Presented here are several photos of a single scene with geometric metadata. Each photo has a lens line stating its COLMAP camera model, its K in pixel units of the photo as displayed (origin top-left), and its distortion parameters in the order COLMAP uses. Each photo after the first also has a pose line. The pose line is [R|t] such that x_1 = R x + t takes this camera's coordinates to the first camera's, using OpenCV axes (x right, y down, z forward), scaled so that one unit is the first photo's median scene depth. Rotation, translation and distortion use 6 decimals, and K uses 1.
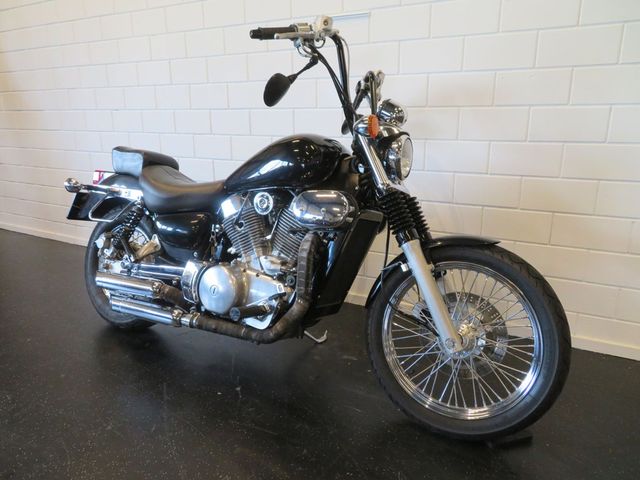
lens RADIAL K [[460.0, 0, 320.0], [0, 460.0, 240.0], [0, 0, 1]] dist [0.001019, 0.001179]
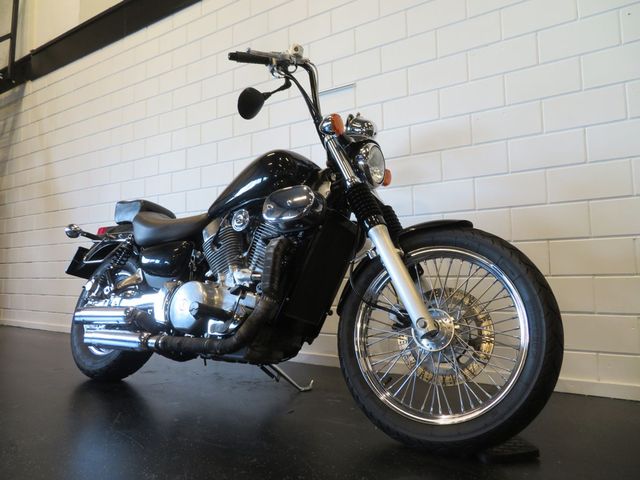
lens RADIAL K [[460.0, 0, 320.0], [0, 460.0, 240.0], [0, 0, 1]] dist [0.001019, 0.001179]
pose [[0.996664, -0.017193, -0.079786, 0.133371], [-0.010513, 0.942374, -0.334395, 0.304828], [0.080937, 0.334118, 0.939050, 0.083112]]
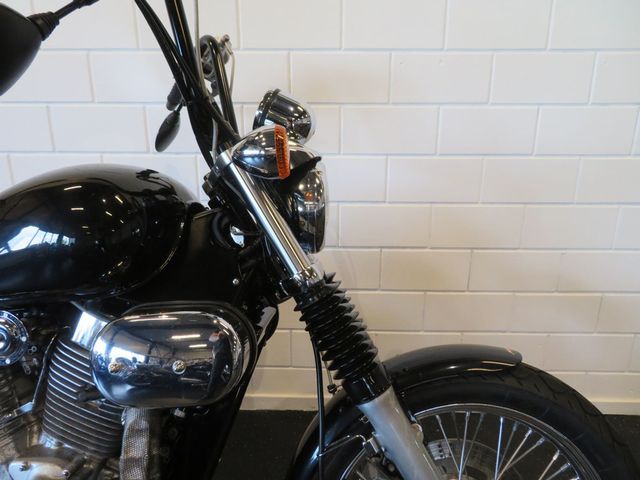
lens RADIAL K [[460.0, 0, 320.0], [0, 460.0, 240.0], [0, 0, 1]] dist [0.001019, 0.001179]
pose [[0.888734, -0.117962, 0.442986, -0.042827], [0.111772, 0.992922, 0.040161, -0.153762], [-0.444588, 0.013821, 0.895628, 0.518737]]
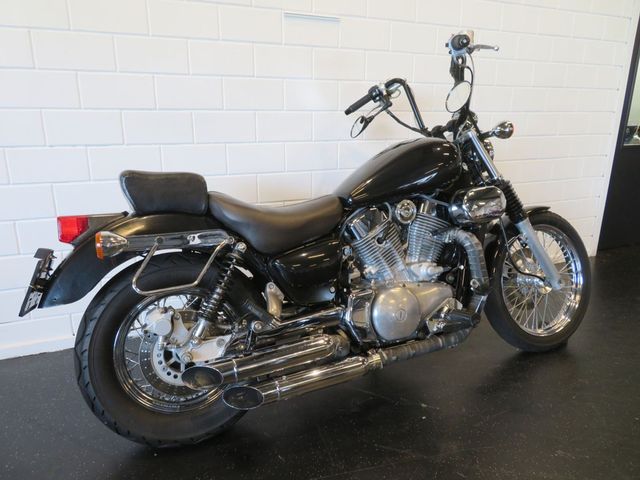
lens RADIAL K [[460.0, 0, 320.0], [0, 460.0, 240.0], [0, 0, 1]] dist [0.001019, 0.001179]
pose [[0.606573, -0.208835, 0.767109, -1.006656], [0.204000, 0.973463, 0.103704, -0.162729], [-0.768409, 0.093586, 0.633079, 0.541191]]
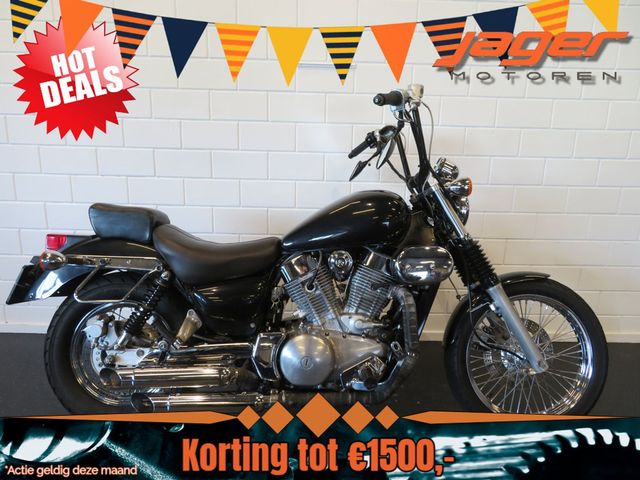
lens RADIAL K [[460.0, 0, 320.0], [0, 460.0, 240.0], [0, 0, 1]] dist [0.001019, 0.001179]
pose [[0.867553, -0.095653, 0.488060, -0.646523], [0.104893, 0.994448, 0.008445, -0.142315], [-0.486158, 0.043868, 0.872769, 0.168859]]
